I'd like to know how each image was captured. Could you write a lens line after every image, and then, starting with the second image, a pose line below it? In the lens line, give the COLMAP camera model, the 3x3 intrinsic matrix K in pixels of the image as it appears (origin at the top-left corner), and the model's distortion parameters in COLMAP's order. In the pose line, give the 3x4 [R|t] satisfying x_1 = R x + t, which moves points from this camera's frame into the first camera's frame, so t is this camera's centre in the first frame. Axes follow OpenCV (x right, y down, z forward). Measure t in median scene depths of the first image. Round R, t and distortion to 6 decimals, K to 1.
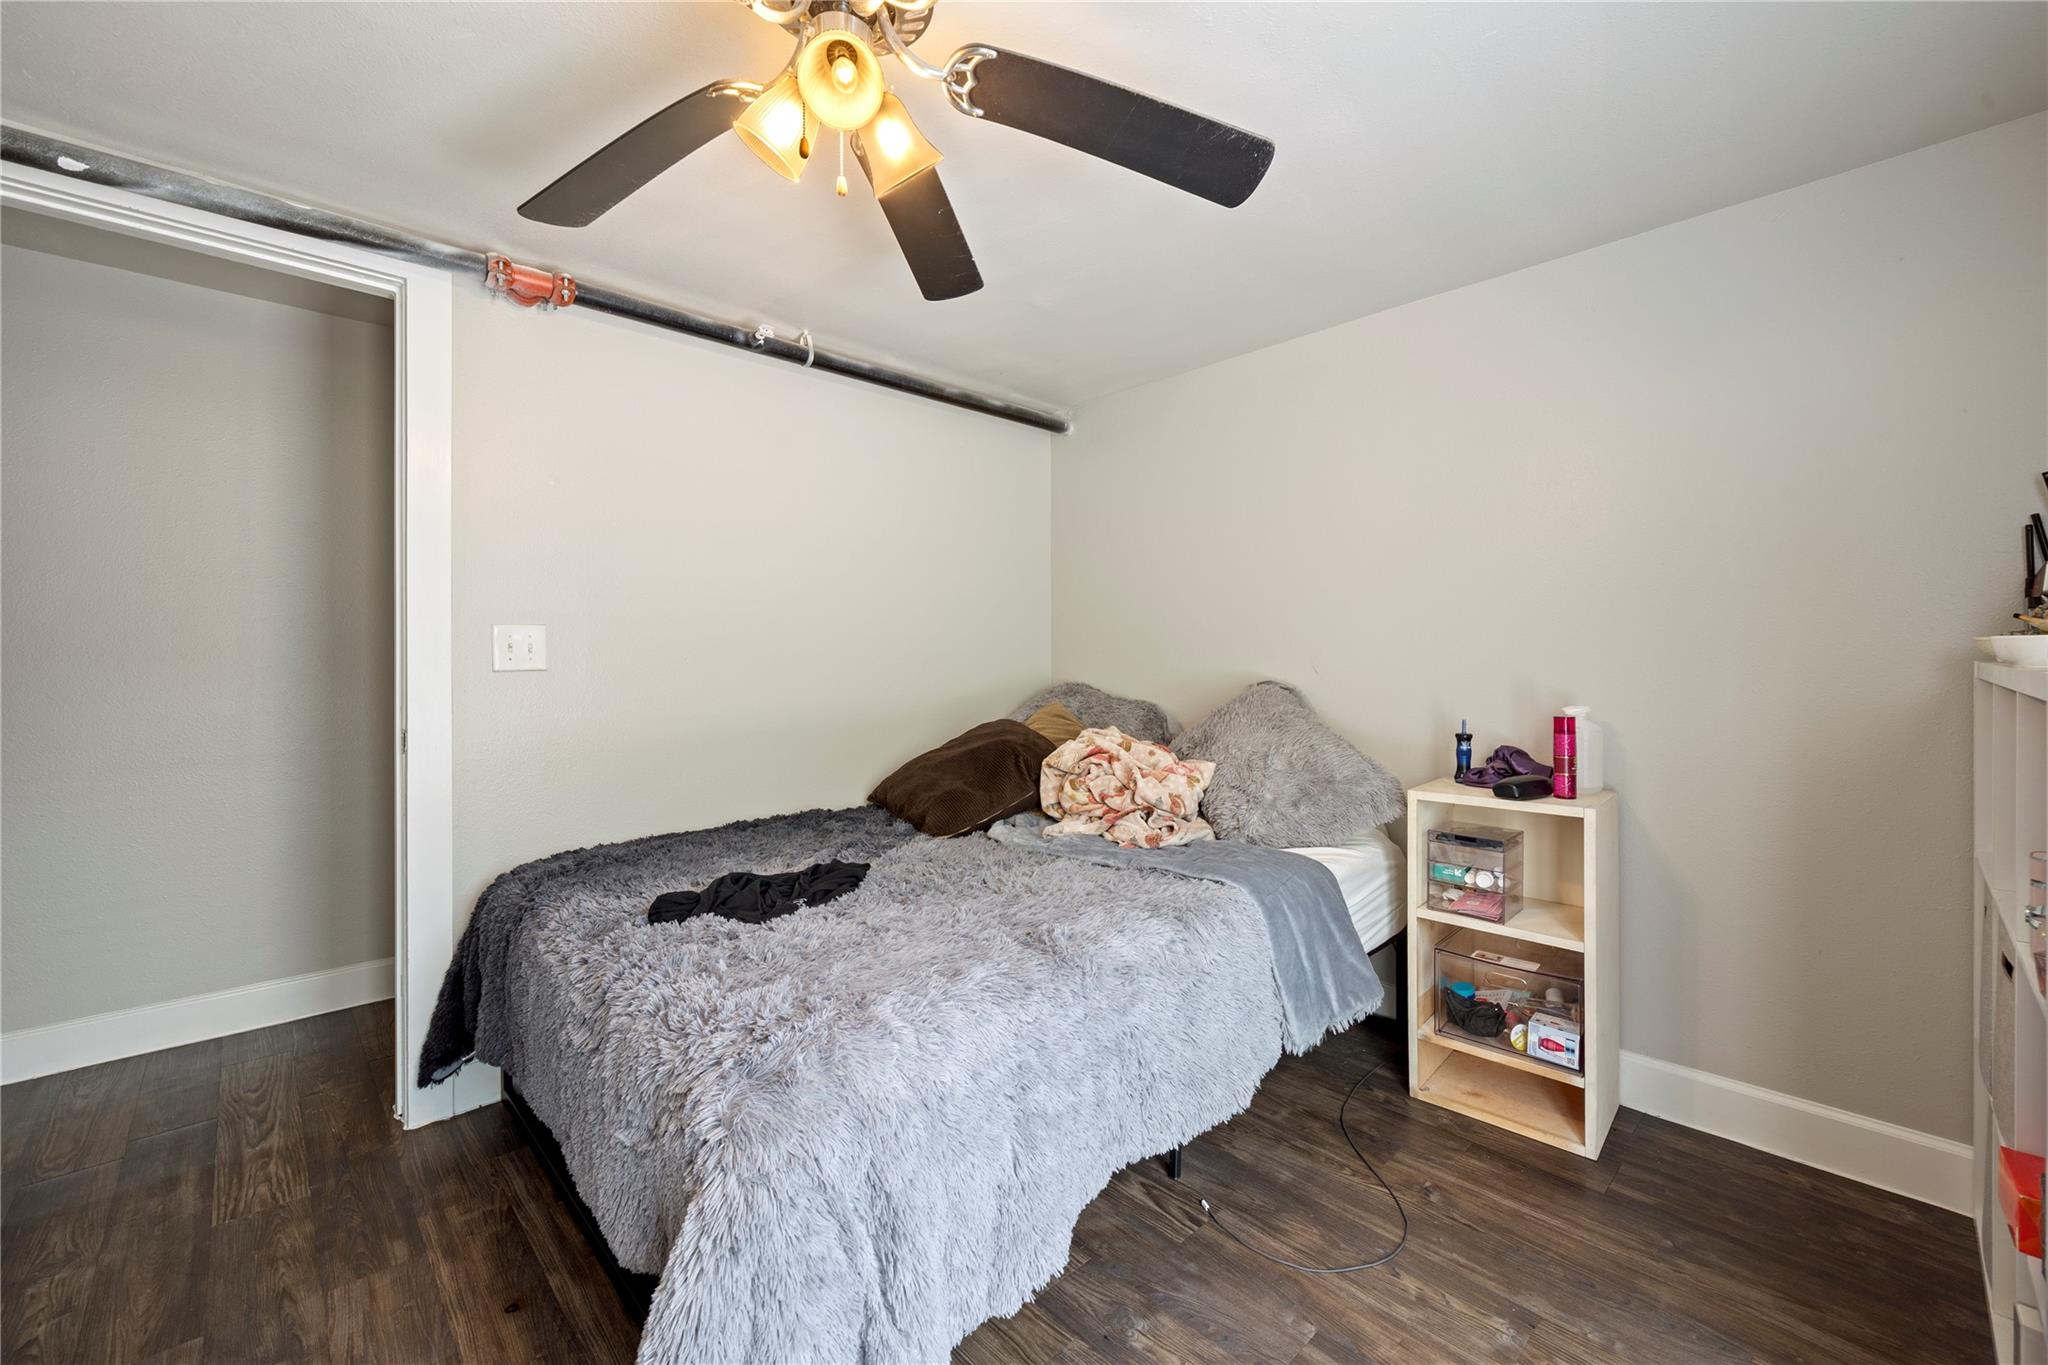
lens RADIAL K [[833.9, 0, 1023.3], [0, 833.9, 661.3], [0, 0, 1]] dist [-0.000598, 0.000097]
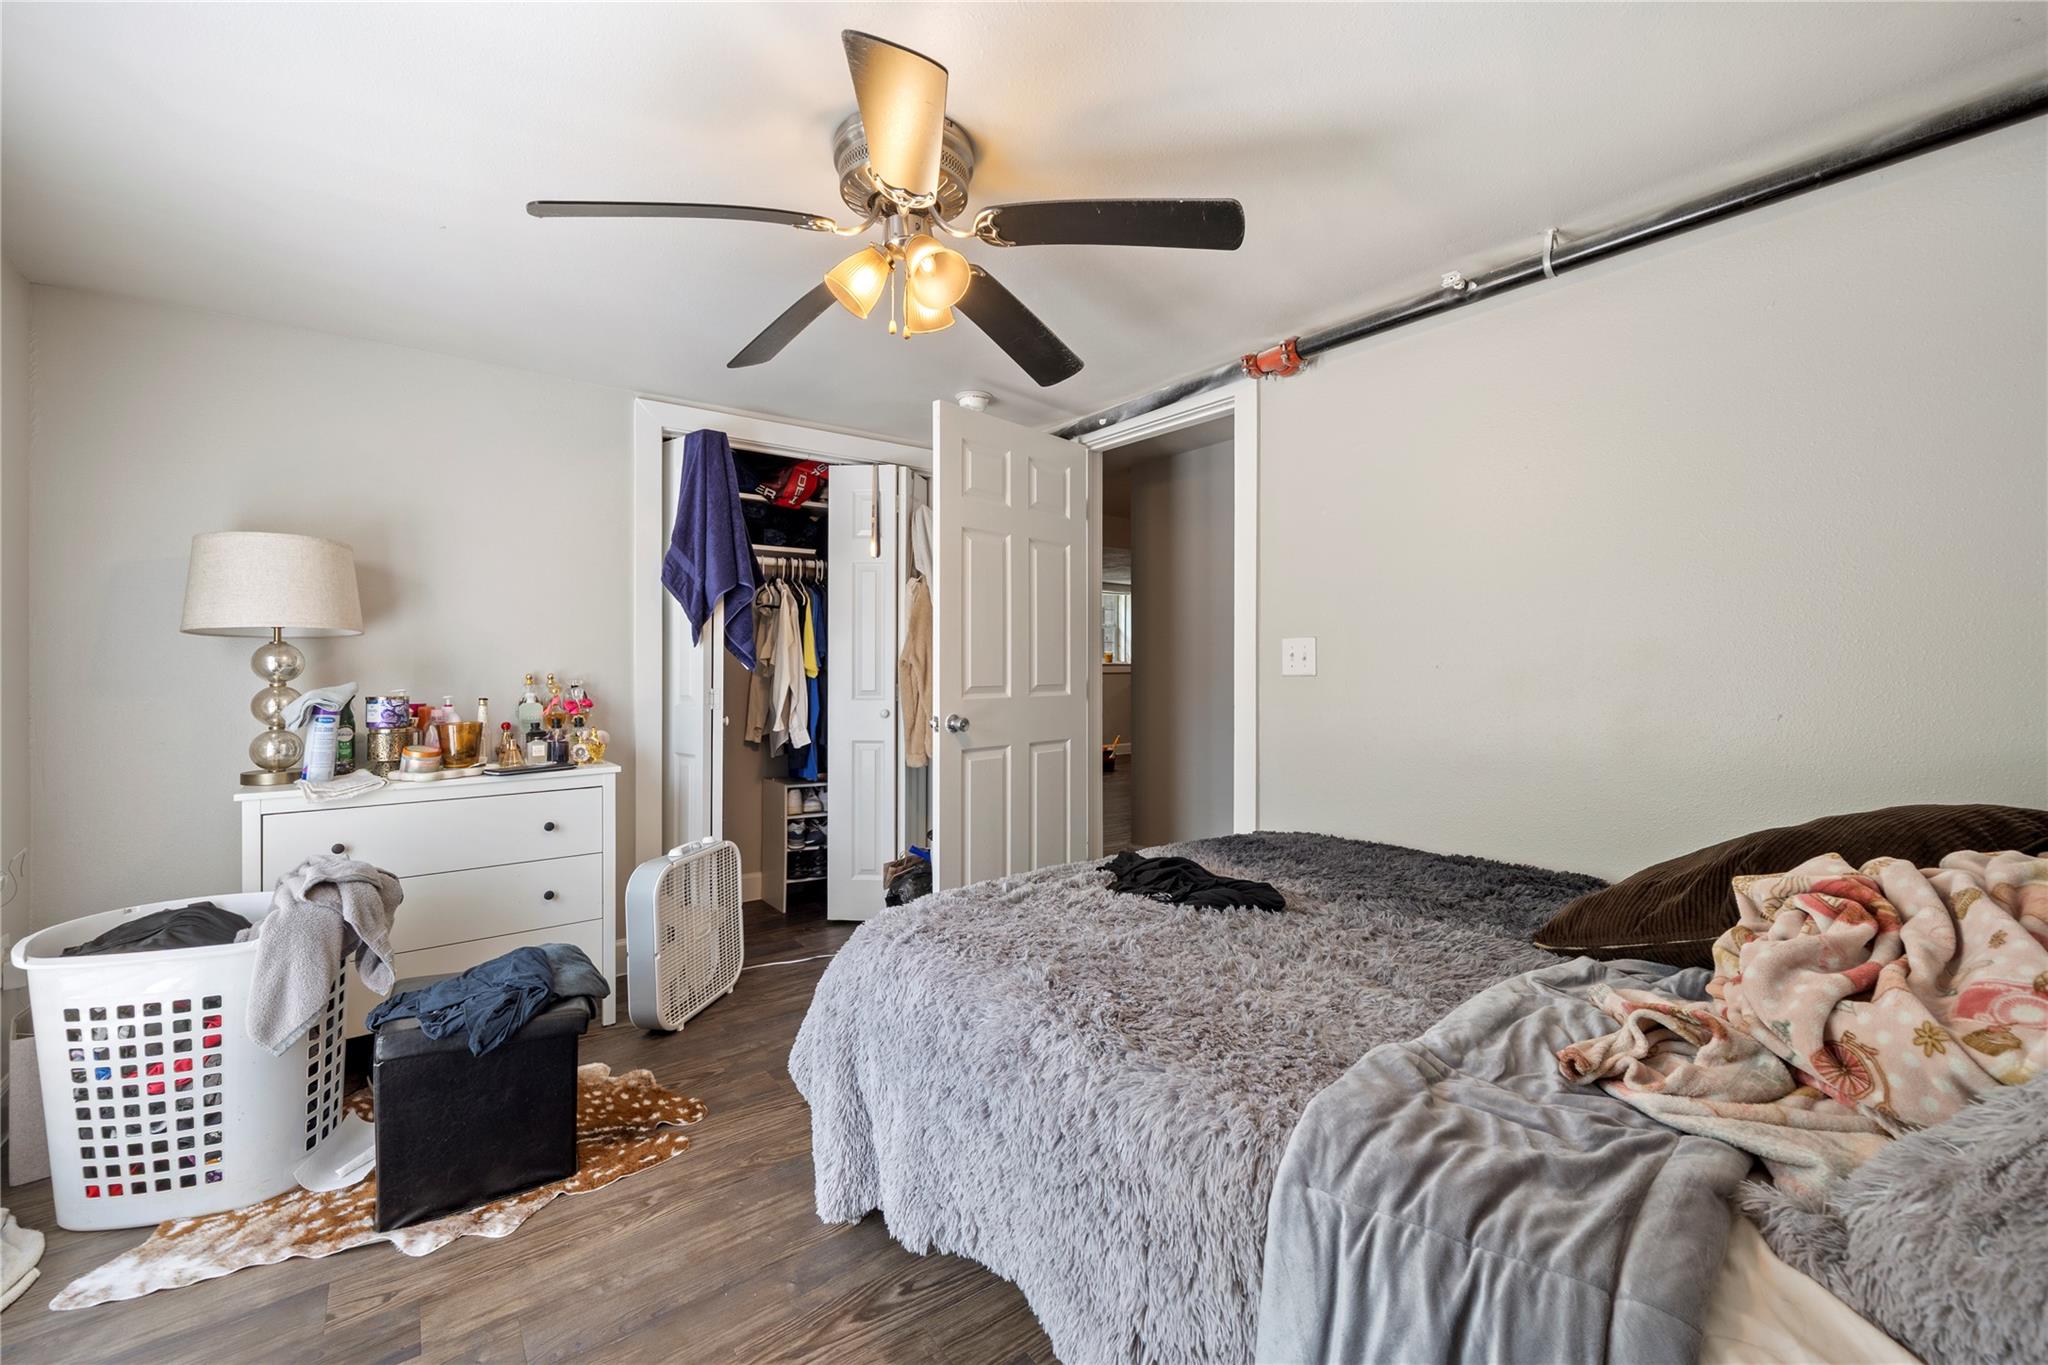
lens RADIAL K [[833.9, 0, 1023.3], [0, 833.9, 661.3], [0, 0, 1]] dist [-0.000598, 0.000097]
pose [[-0.071615, -0.015905, -0.997306, 0.626184], [0.001339, 0.999870, -0.016042, 0.008883], [0.997431, -0.002484, -0.071585, 0.688549]]
